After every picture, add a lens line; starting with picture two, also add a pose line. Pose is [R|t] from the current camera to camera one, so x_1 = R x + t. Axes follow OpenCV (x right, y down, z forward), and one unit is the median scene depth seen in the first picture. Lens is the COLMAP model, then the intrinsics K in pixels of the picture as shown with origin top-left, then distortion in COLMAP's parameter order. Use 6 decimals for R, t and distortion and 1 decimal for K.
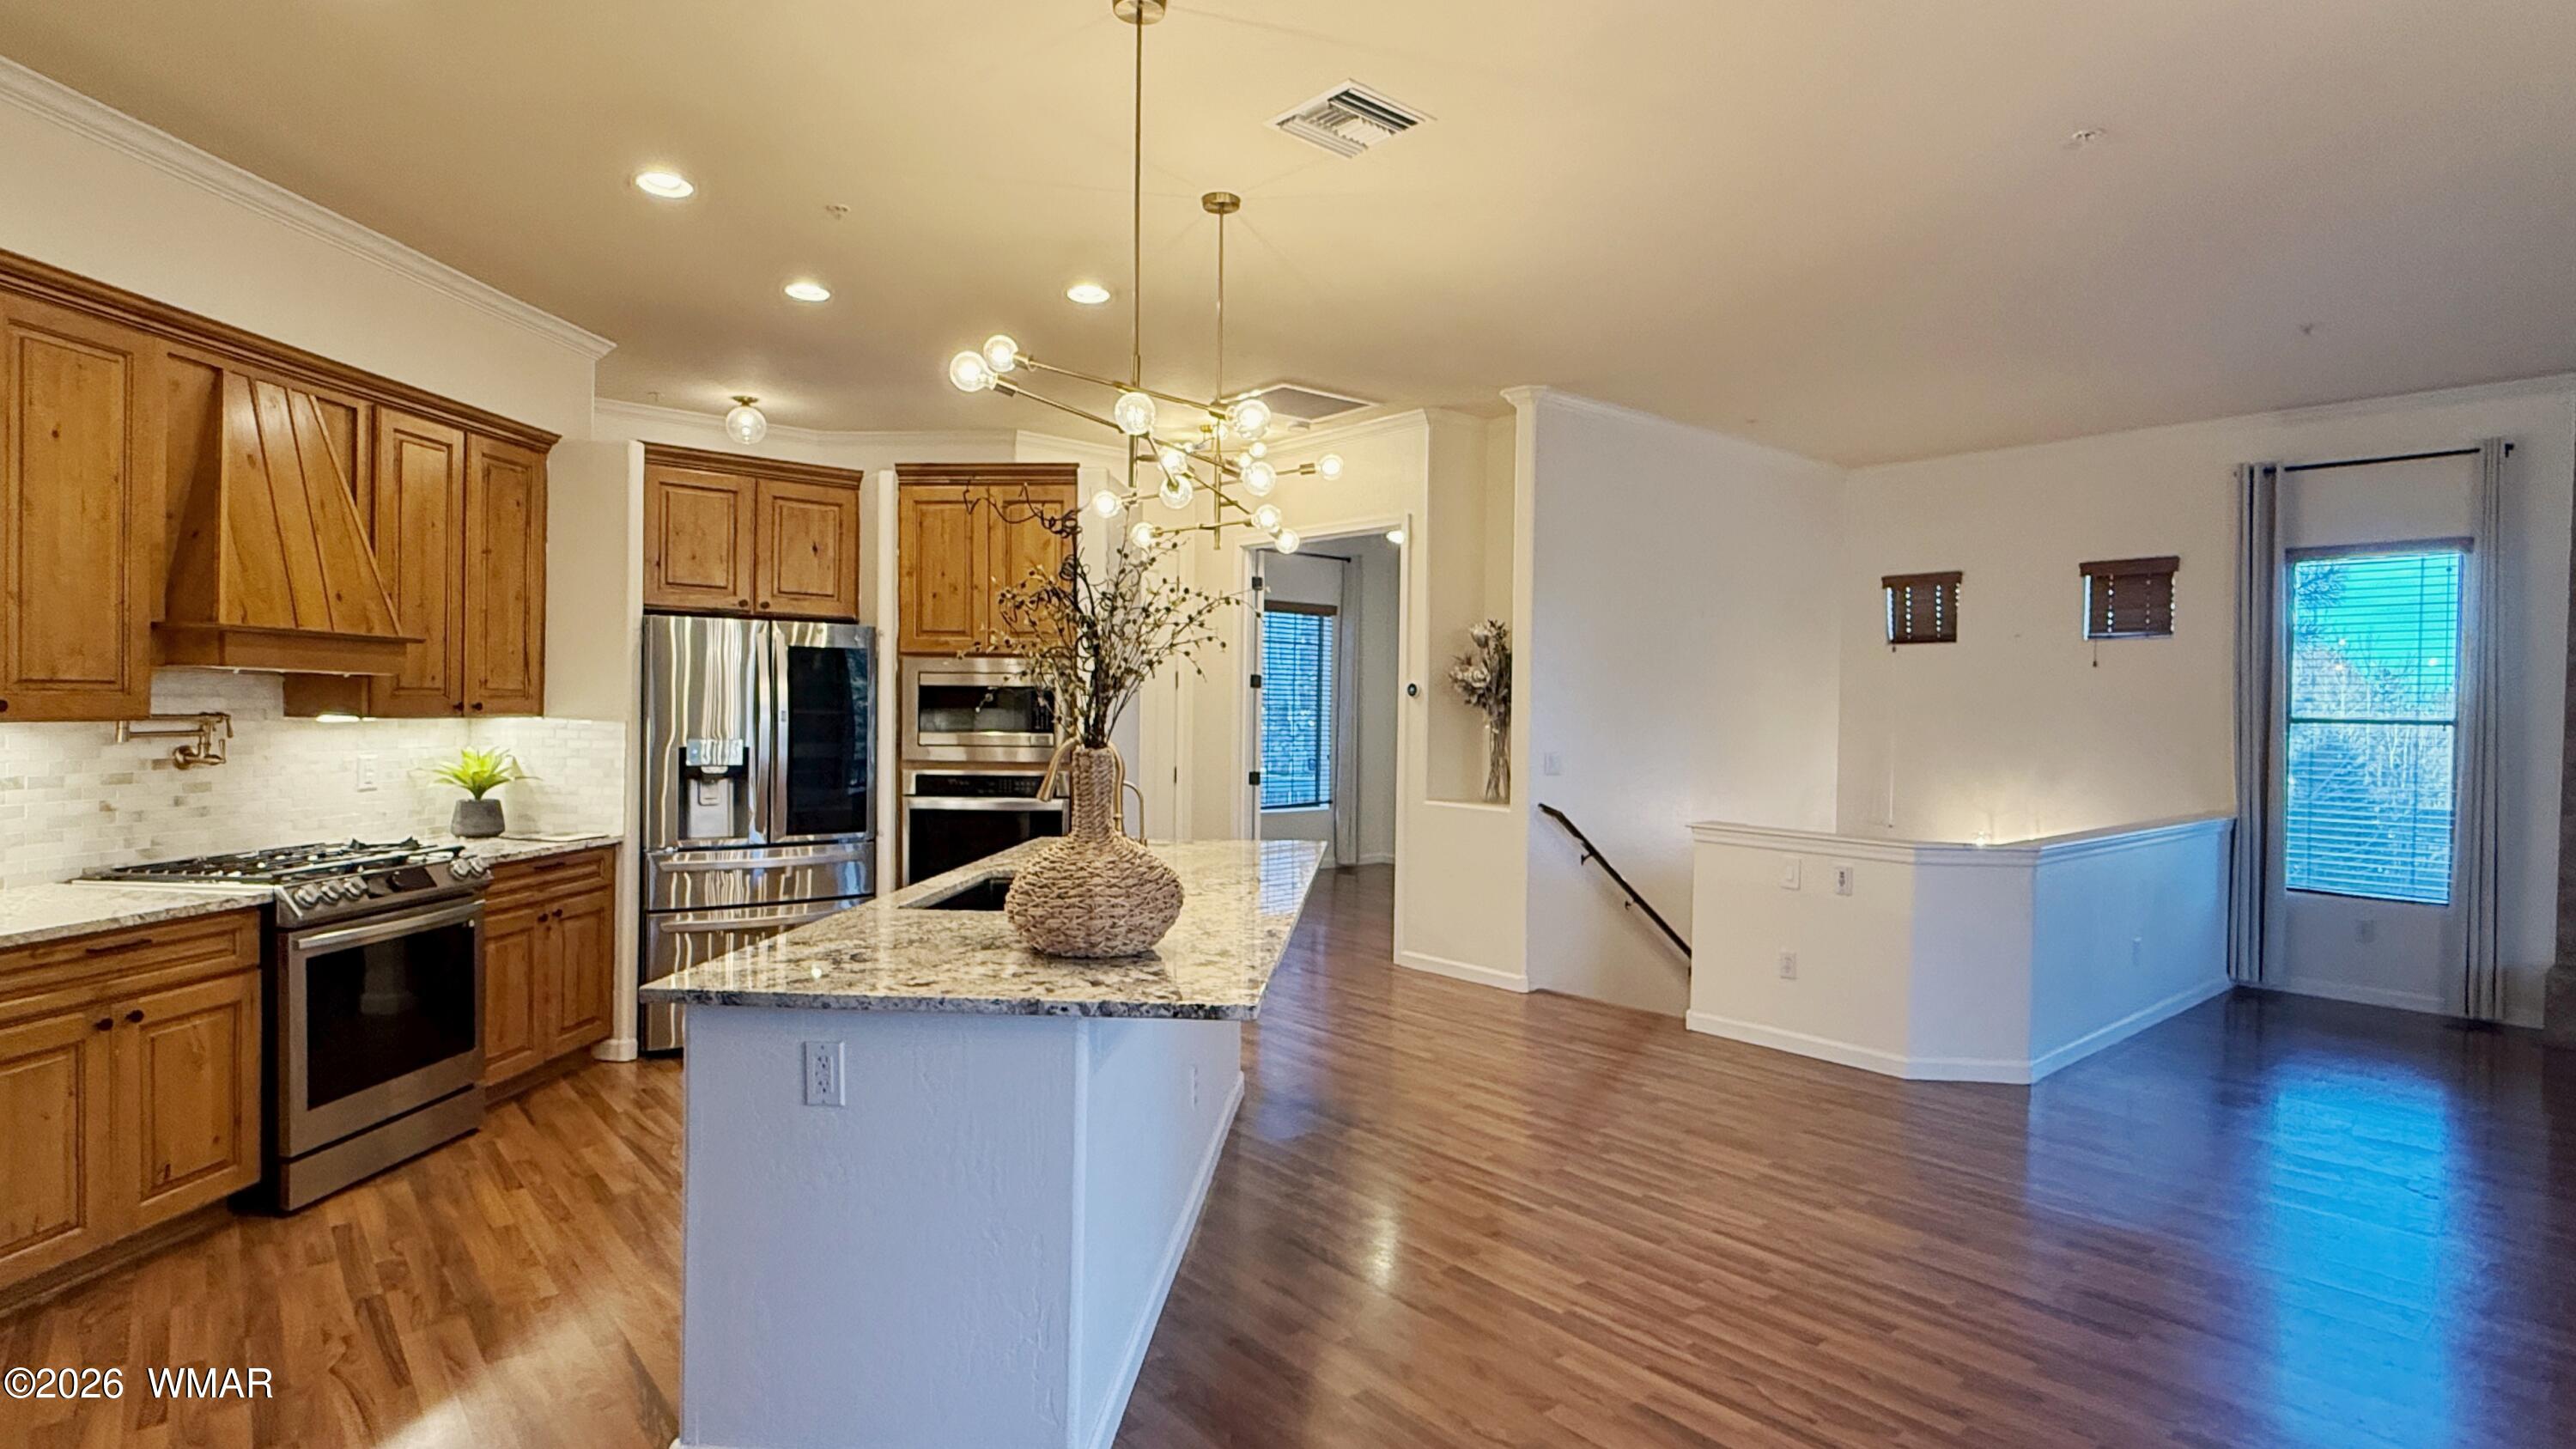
lens RADIAL K [[1289.7, 0, 1288.0], [0, 1289.7, 724.5], [0, 0, 1]] dist [-0.003442, 0.000377]
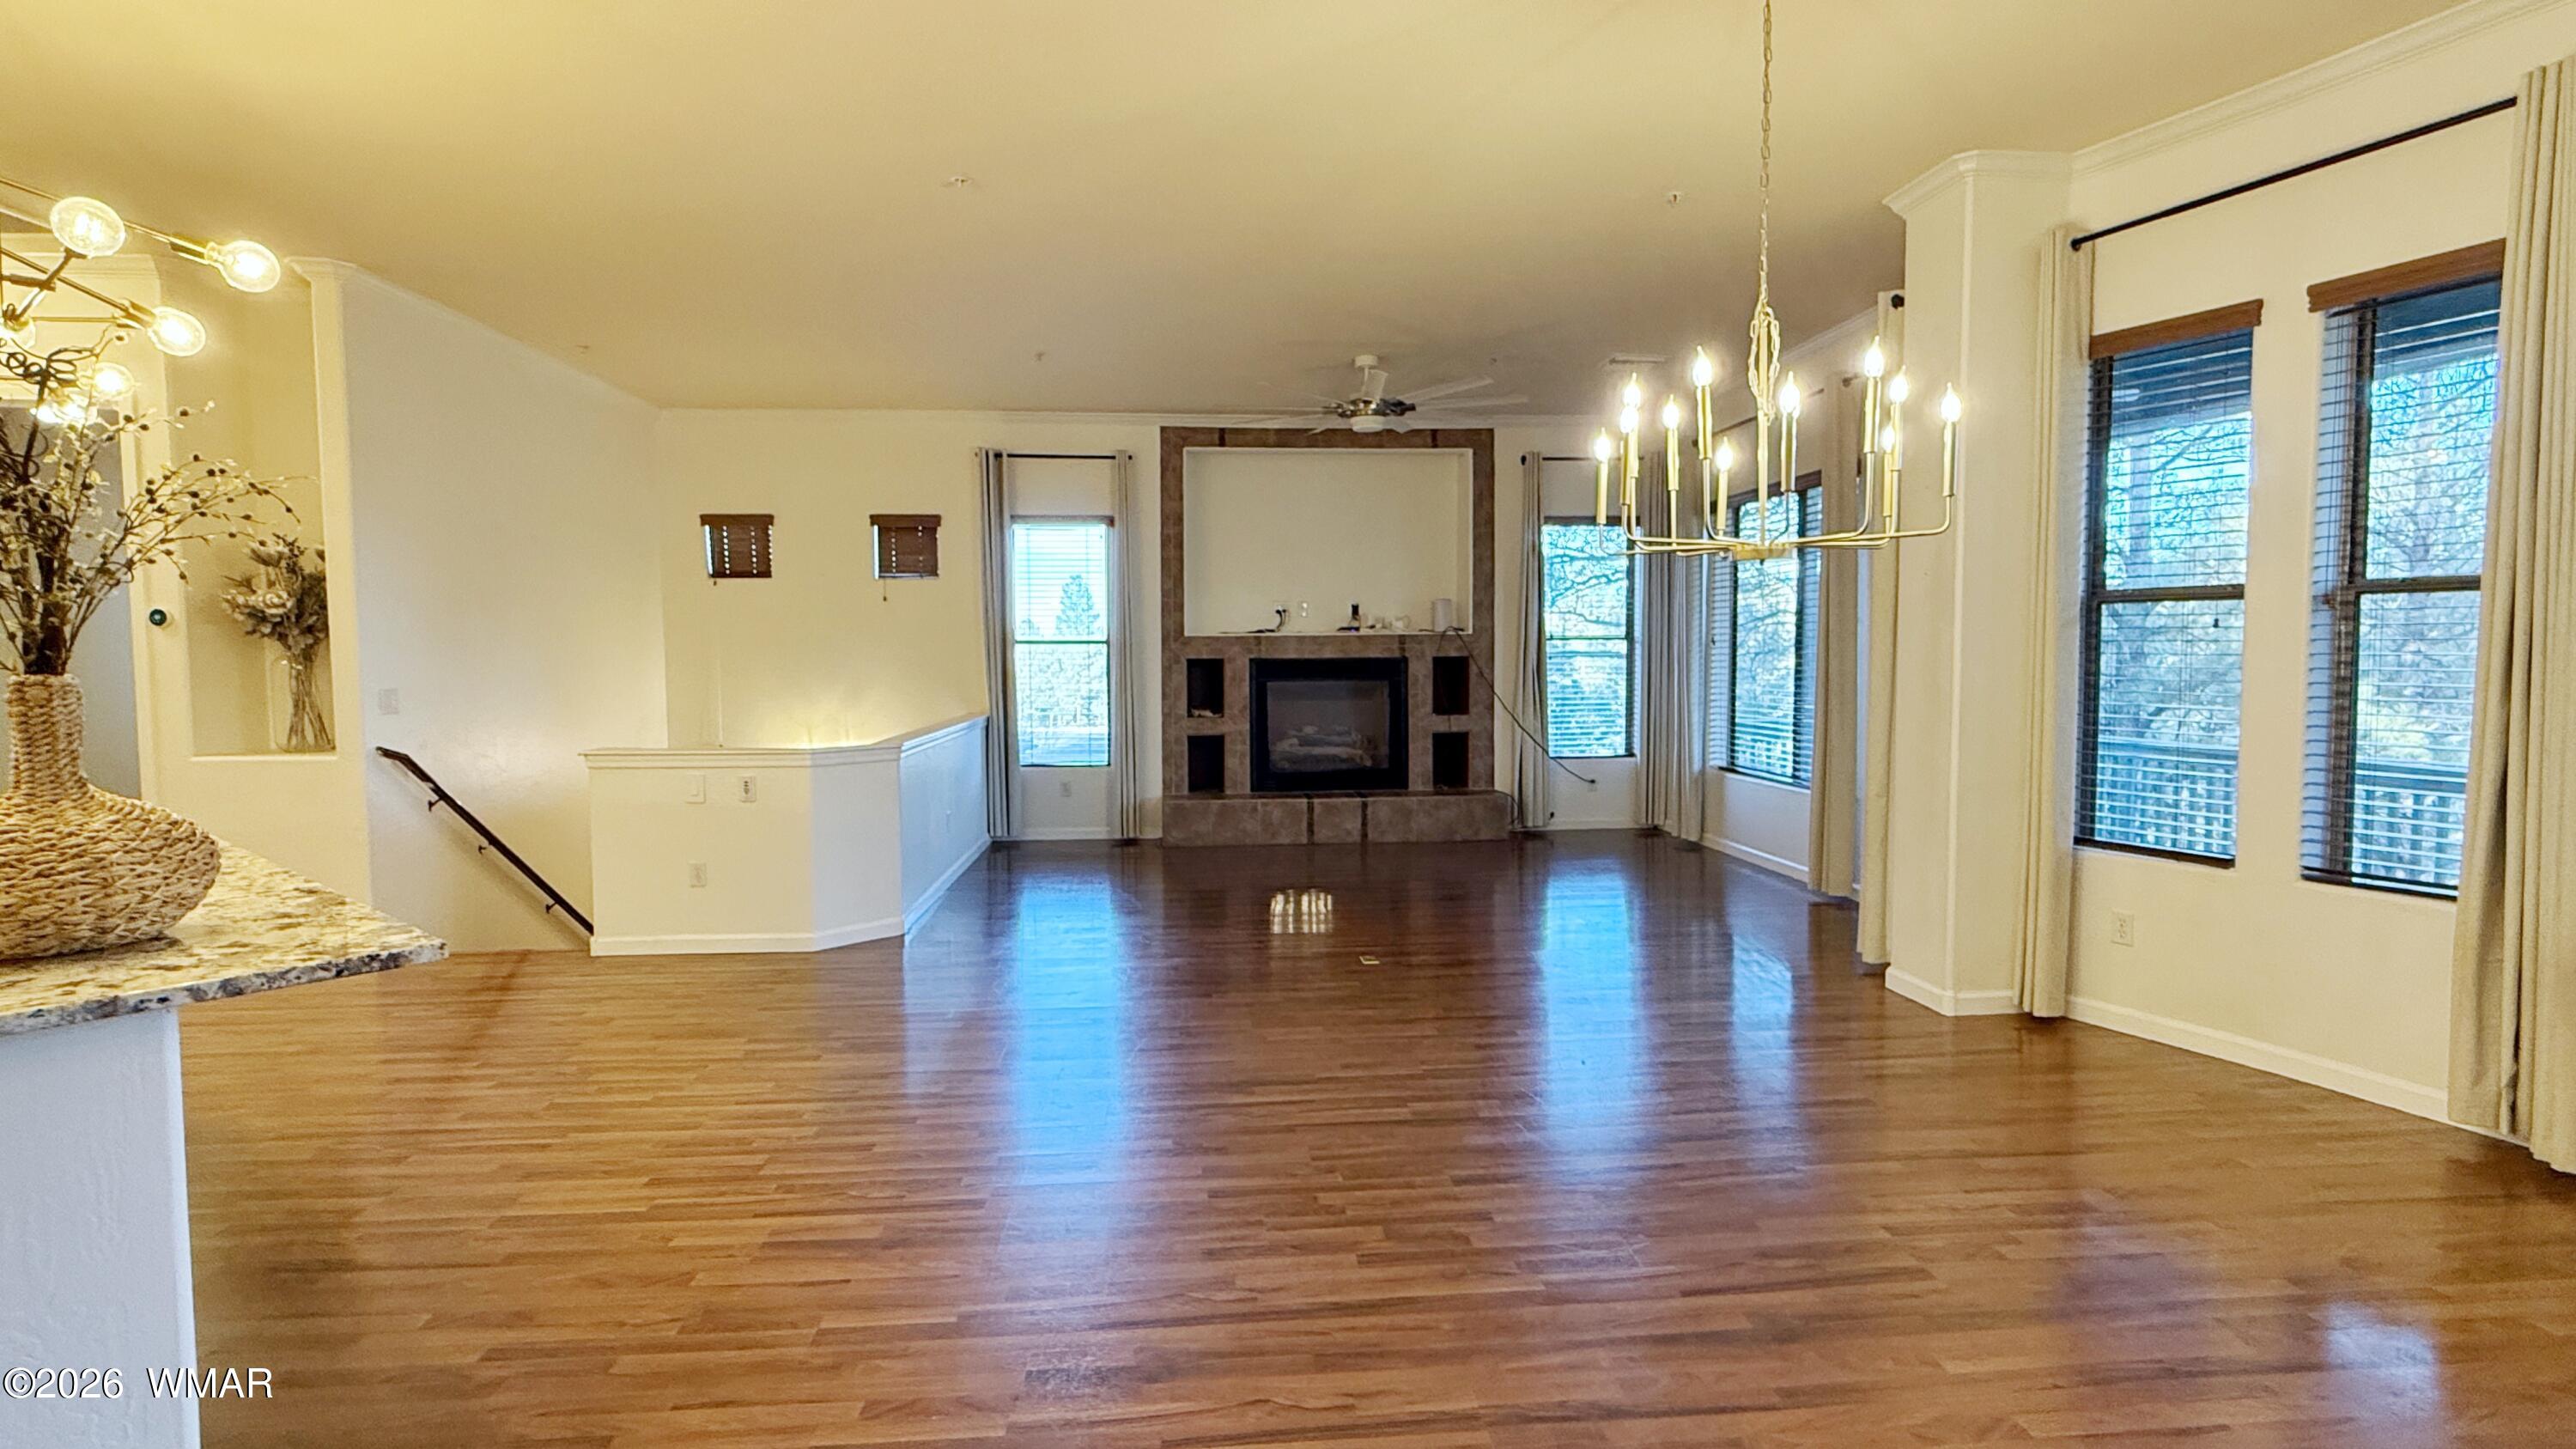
lens RADIAL K [[1236.8, 0, 1288.0], [0, 1236.8, 724.5], [0, 0, 1]] dist [-0.004038, -0.000190]
pose [[0.581475, -0.066129, 0.810872, -0.175255], [0.024789, 0.997668, 0.063587, 0.011019], [-0.813186, -0.016874, 0.581759, 0.006371]]
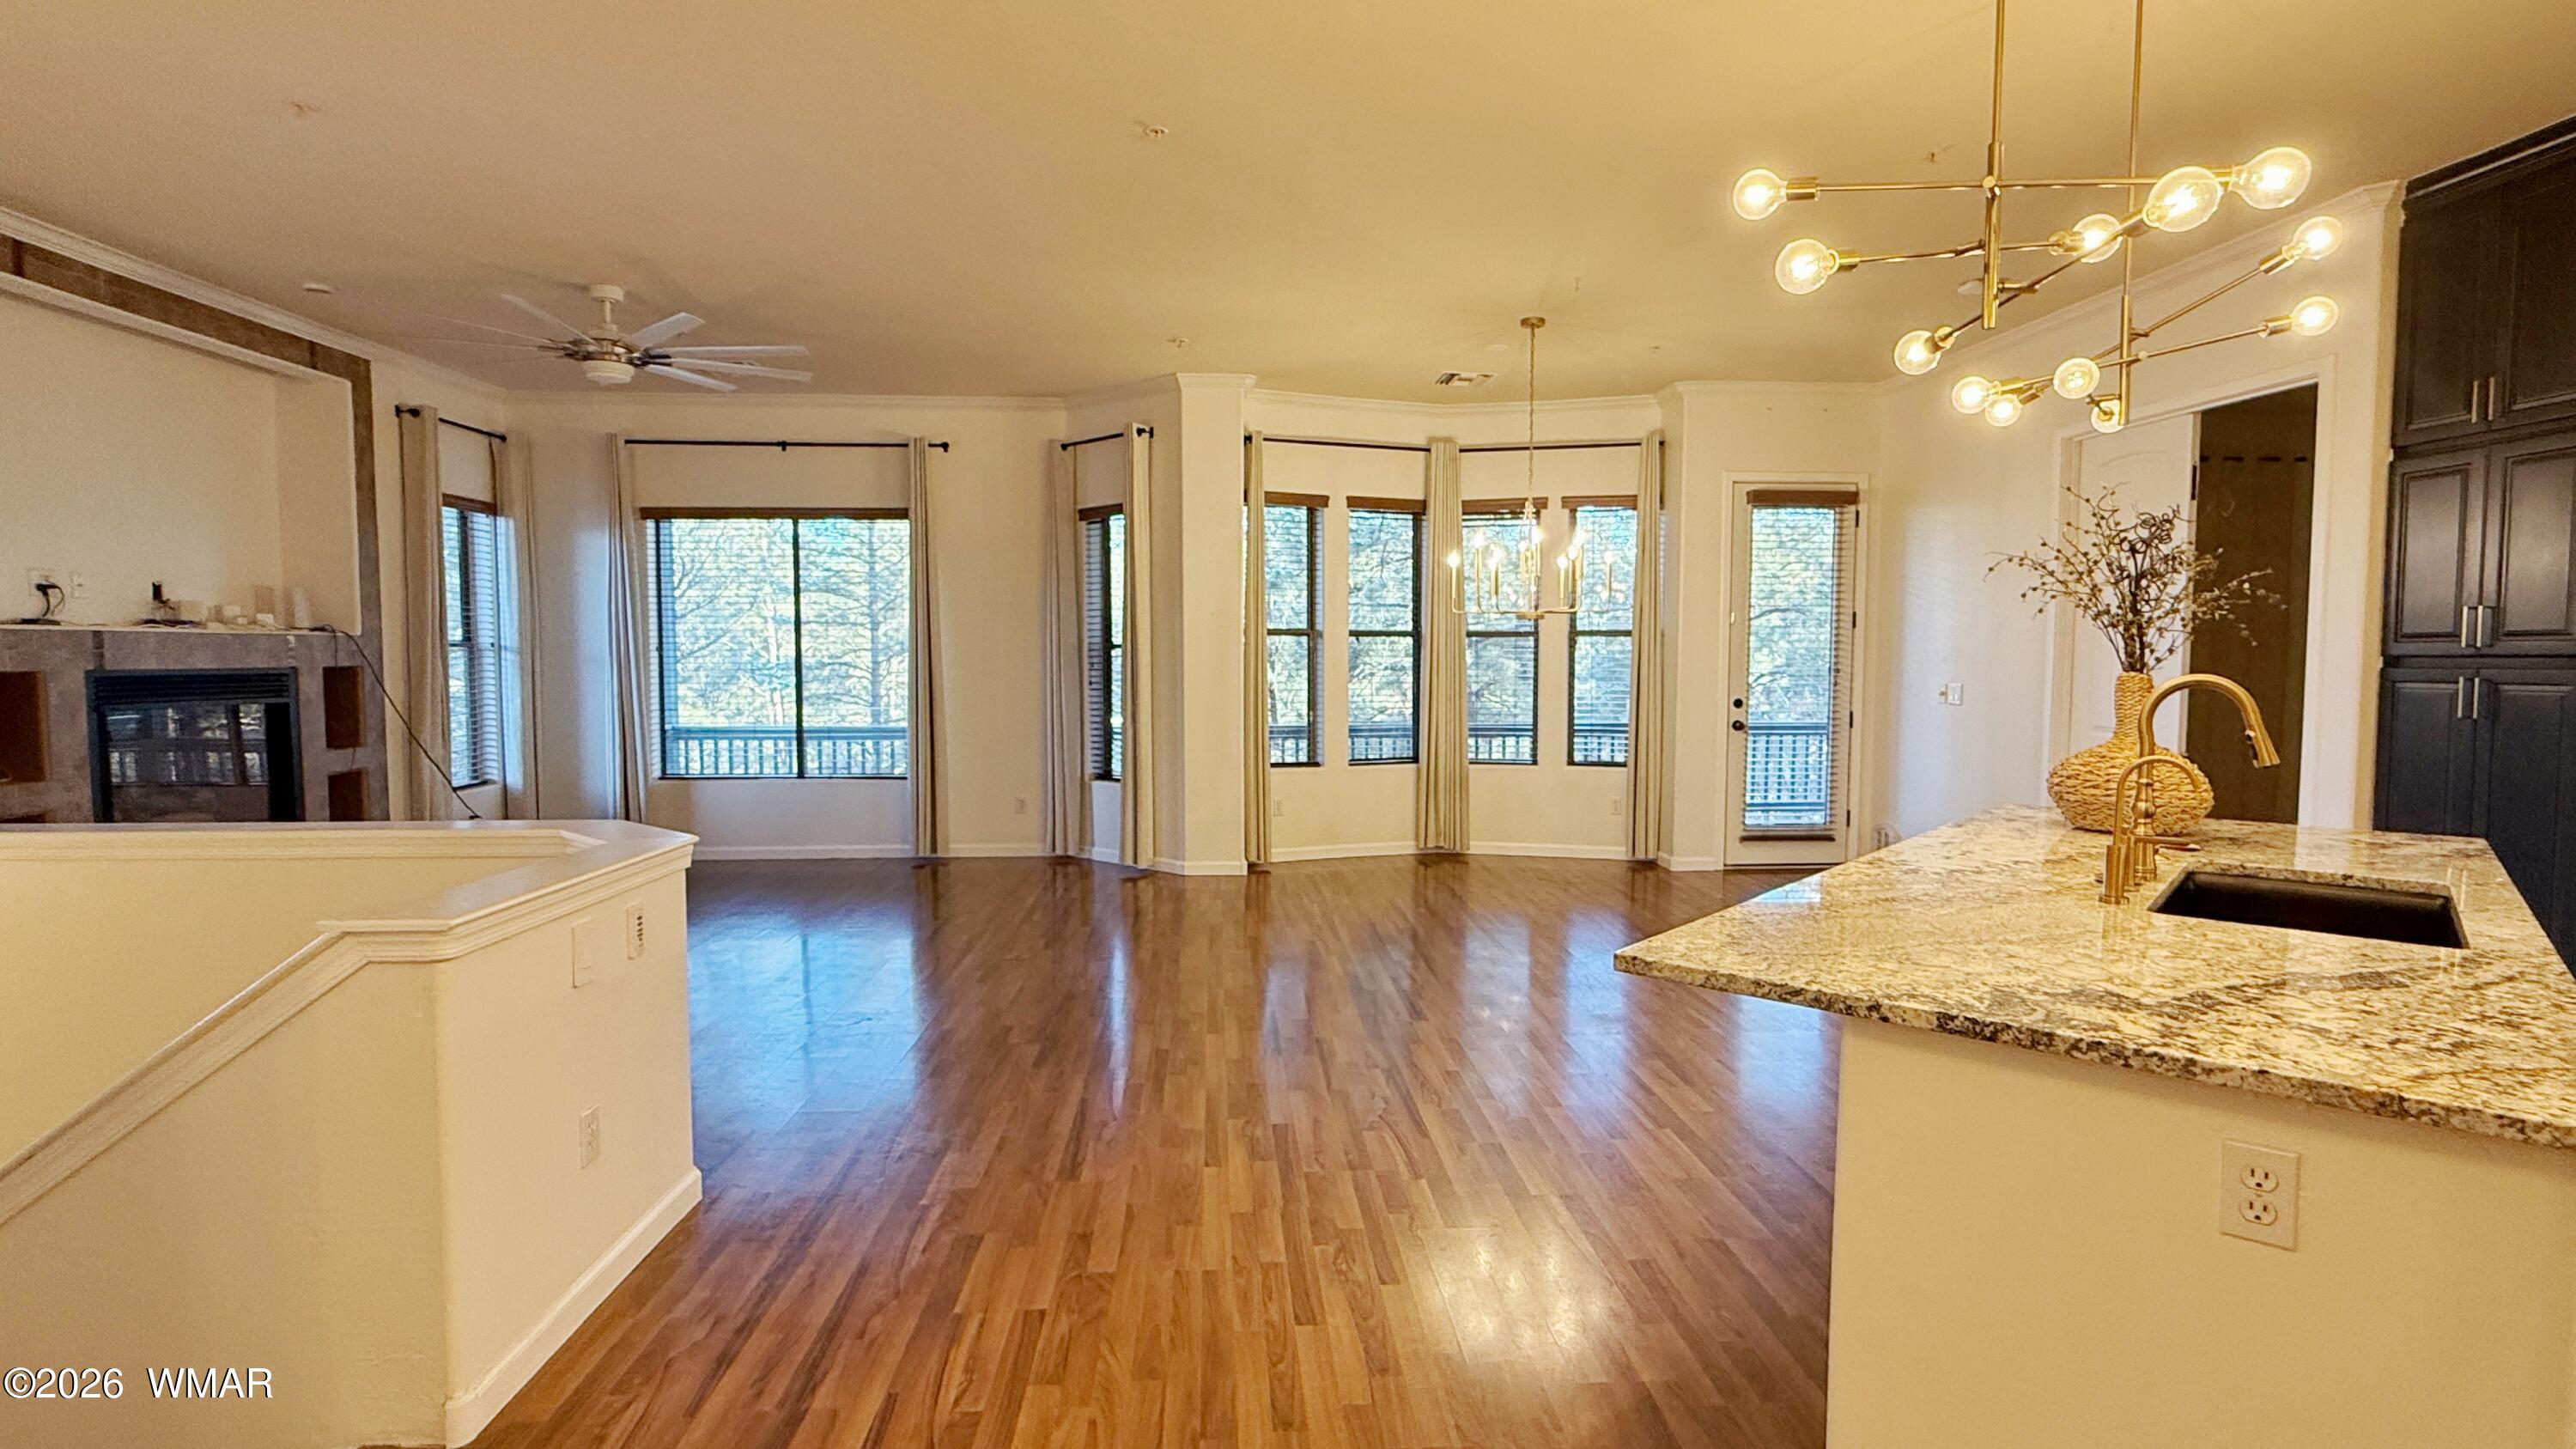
lens RADIAL K [[1225.3, 0, 1288.0], [0, 1225.3, 724.5], [0, 0, 1]] dist [0.000513, 0.000327]
pose [[-0.800153, -0.049333, 0.597764, -0.119046], [-0.005002, 0.997126, 0.075597, -0.010310], [-0.599776, 0.057498, -0.798100, 1.400164]]
